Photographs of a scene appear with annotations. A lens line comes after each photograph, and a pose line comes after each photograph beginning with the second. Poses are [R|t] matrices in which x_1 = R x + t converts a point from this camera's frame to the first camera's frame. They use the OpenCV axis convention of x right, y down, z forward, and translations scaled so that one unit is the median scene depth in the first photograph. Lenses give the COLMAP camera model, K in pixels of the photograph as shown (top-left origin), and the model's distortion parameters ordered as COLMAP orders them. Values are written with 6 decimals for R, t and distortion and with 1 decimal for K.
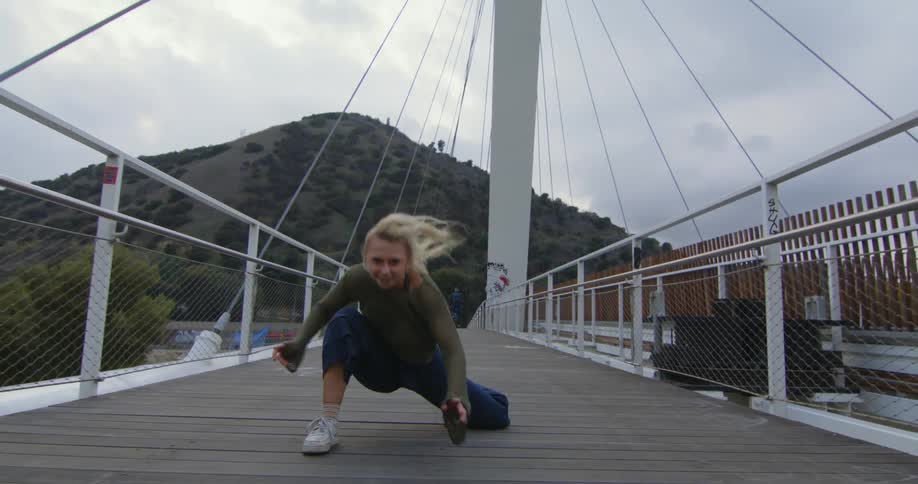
lens RADIAL K [[548.9, 0, 470.3], [0, 548.9, 240.4], [0, 0, 1]] dist [0.000531, -0.001390]
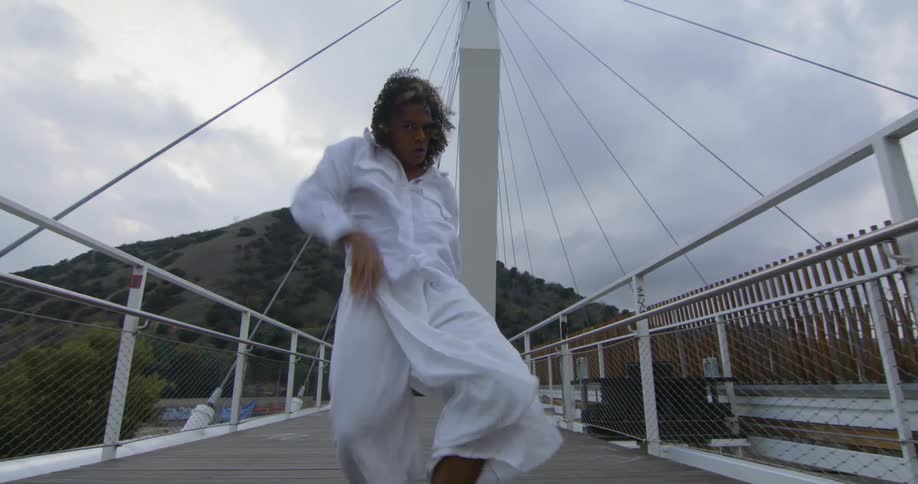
lens RADIAL K [[504.7, 0, 466.0], [0, 504.7, 242.6], [0, 0, 1]] dist [0.003664, -0.014484]
pose [[0.998957, -0.022578, 0.039698, 0.046095], [0.027759, 0.990424, -0.135242, -0.015606], [-0.036264, 0.136203, 0.990017, -0.129587]]
